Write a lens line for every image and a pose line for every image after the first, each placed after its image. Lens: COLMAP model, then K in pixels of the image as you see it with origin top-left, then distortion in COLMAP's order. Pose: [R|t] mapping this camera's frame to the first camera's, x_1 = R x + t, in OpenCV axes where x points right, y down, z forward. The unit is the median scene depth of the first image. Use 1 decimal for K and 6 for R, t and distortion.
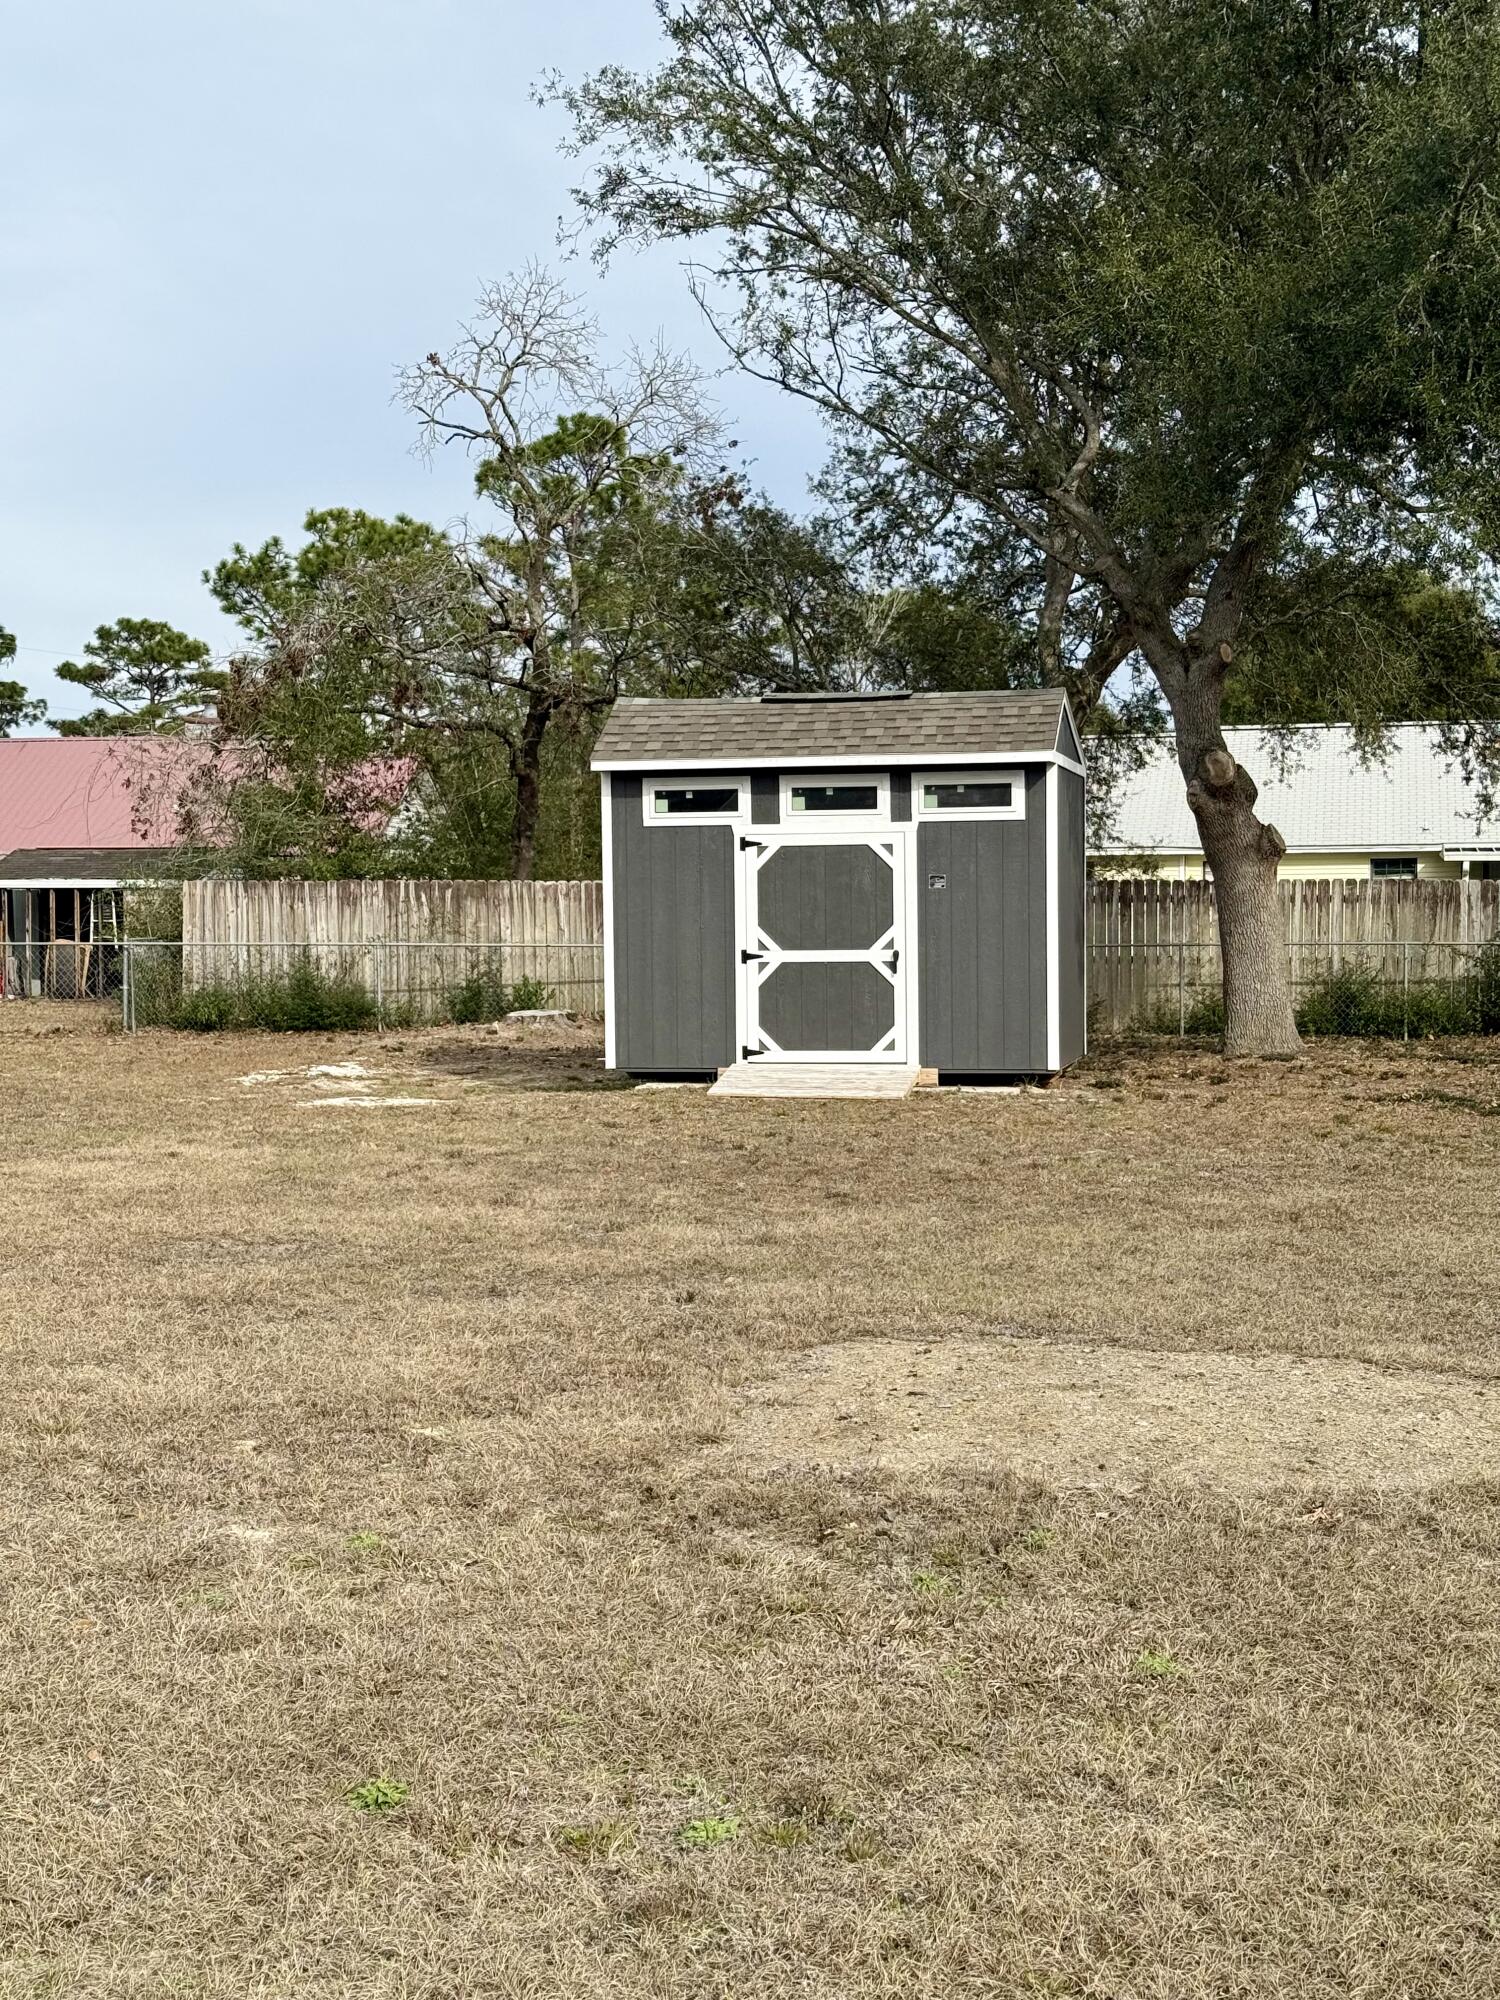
lens RADIAL K [[2794.8, 0, 750.0], [0, 2794.8, 1000.0], [0, 0, 1]] dist [0.160894, 0.003143]
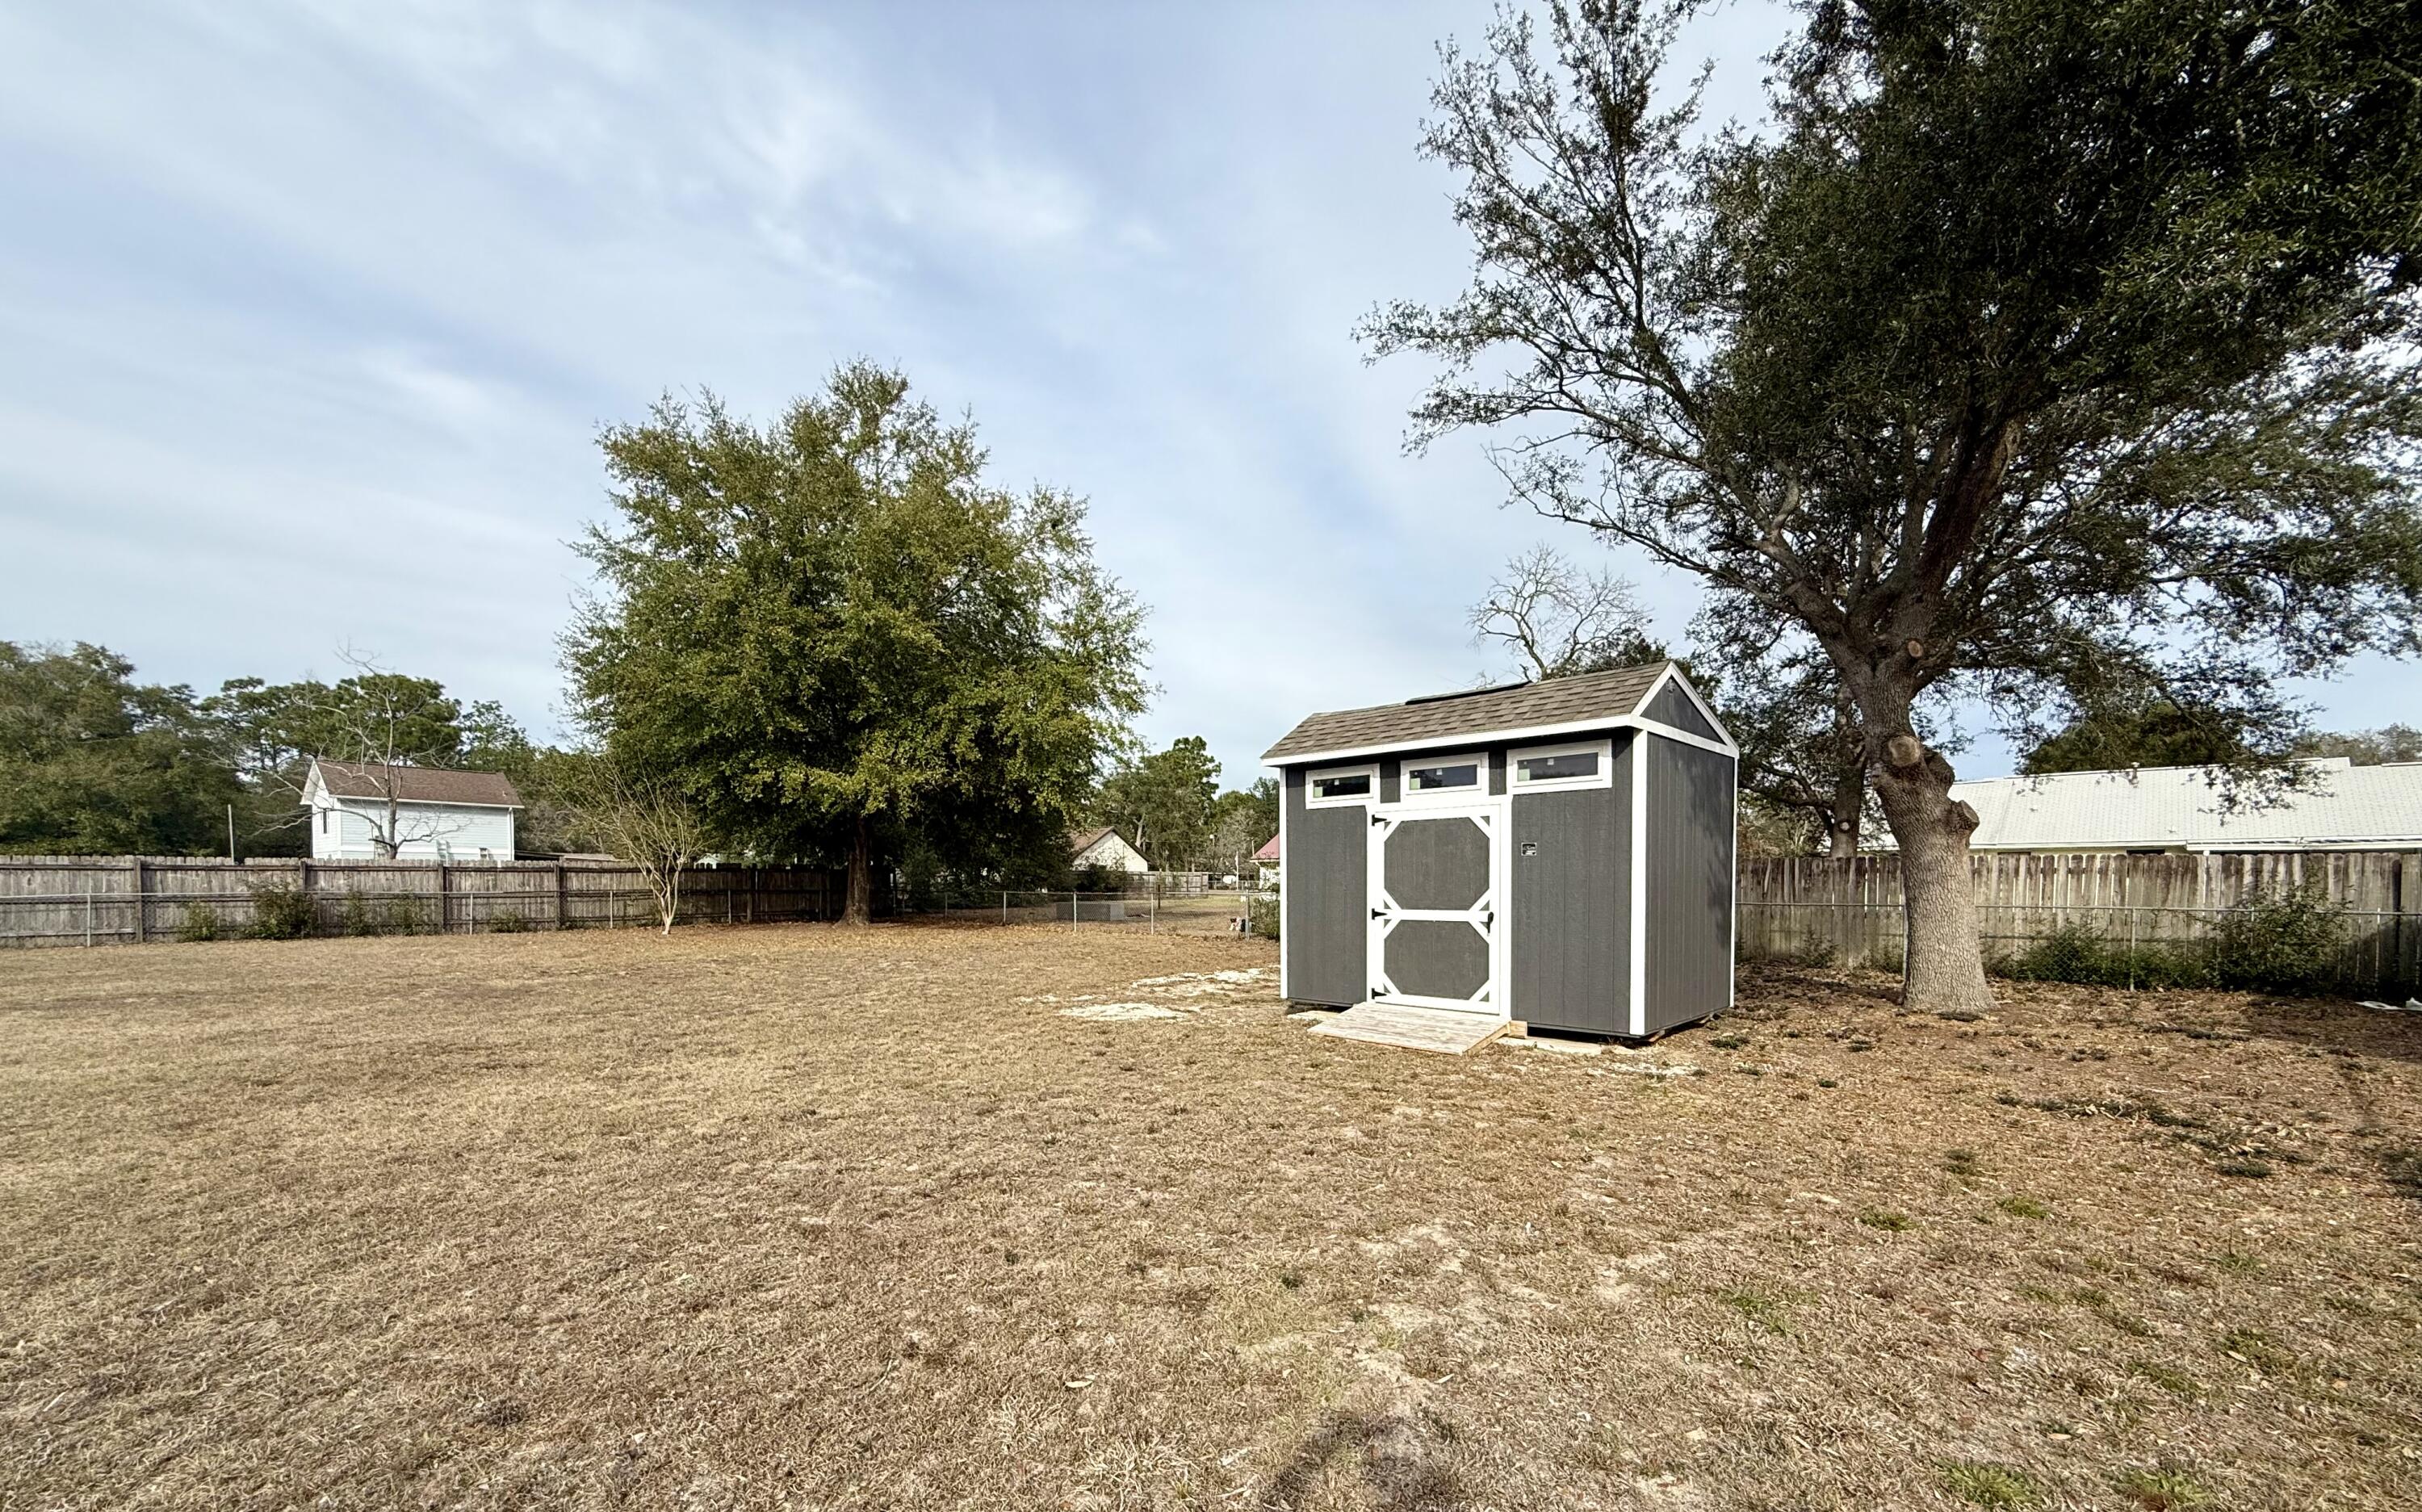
lens RADIAL K [[953.7, 0, 1213.8], [0, 953.7, 909.9], [0, 0, 1]] dist [-0.001539, 0.000150]
pose [[0.848425, 0.021583, -0.528876, 0.156799], [-0.021484, 0.999749, 0.006335, -0.018365], [0.528880, 0.005988, 0.848676, 0.615028]]
